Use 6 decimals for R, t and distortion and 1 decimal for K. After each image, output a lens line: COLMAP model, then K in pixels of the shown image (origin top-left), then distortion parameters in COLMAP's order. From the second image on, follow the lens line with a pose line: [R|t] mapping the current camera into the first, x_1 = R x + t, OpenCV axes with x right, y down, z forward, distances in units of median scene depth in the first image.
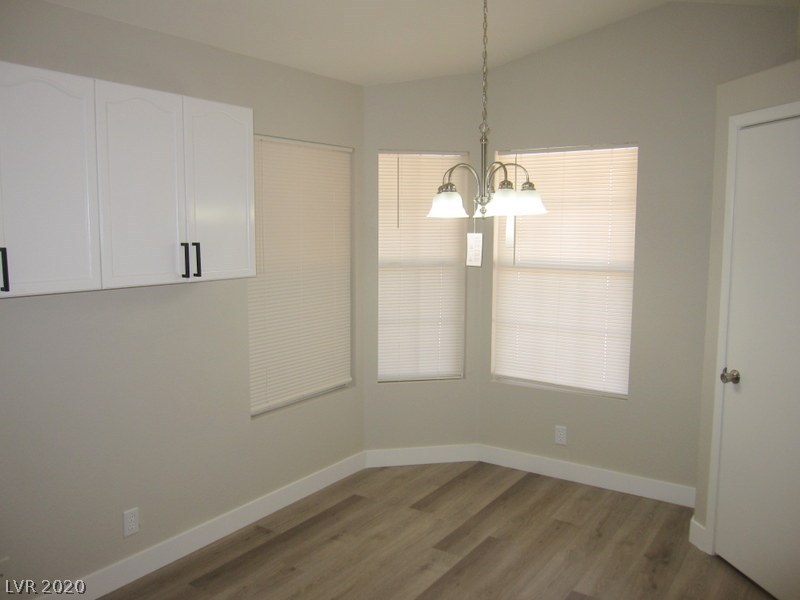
lens RADIAL K [[656.2, 0, 399.7], [0, 656.2, 298.7], [0, 0, 1]] dist [-0.082324, 0.053045]
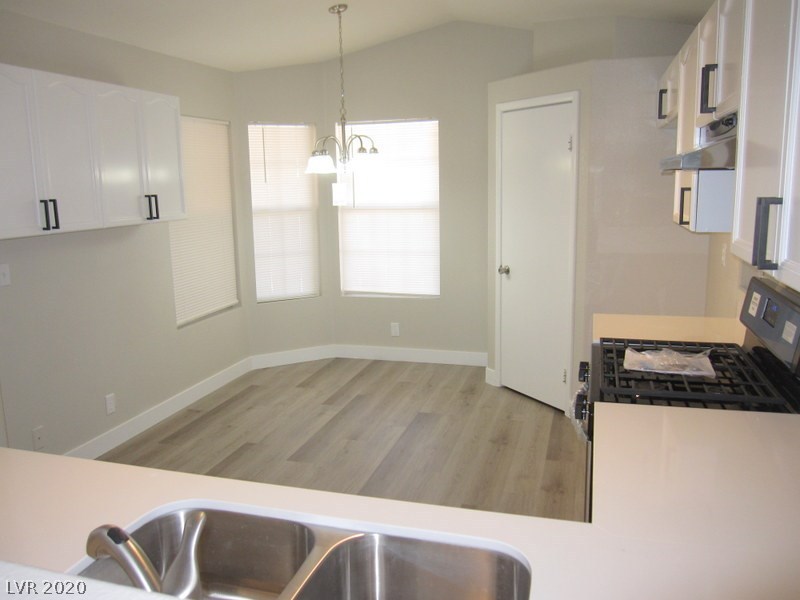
lens RADIAL K [[656.2, 0, 402.8], [0, 656.2, 299.6], [0, 0, 1]] dist [-0.082324, 0.053045]
pose [[0.948673, -0.074459, 0.307369, -0.176333], [0.053115, 0.995596, 0.077244, 0.041124], [-0.311767, -0.056954, 0.948450, -0.357753]]
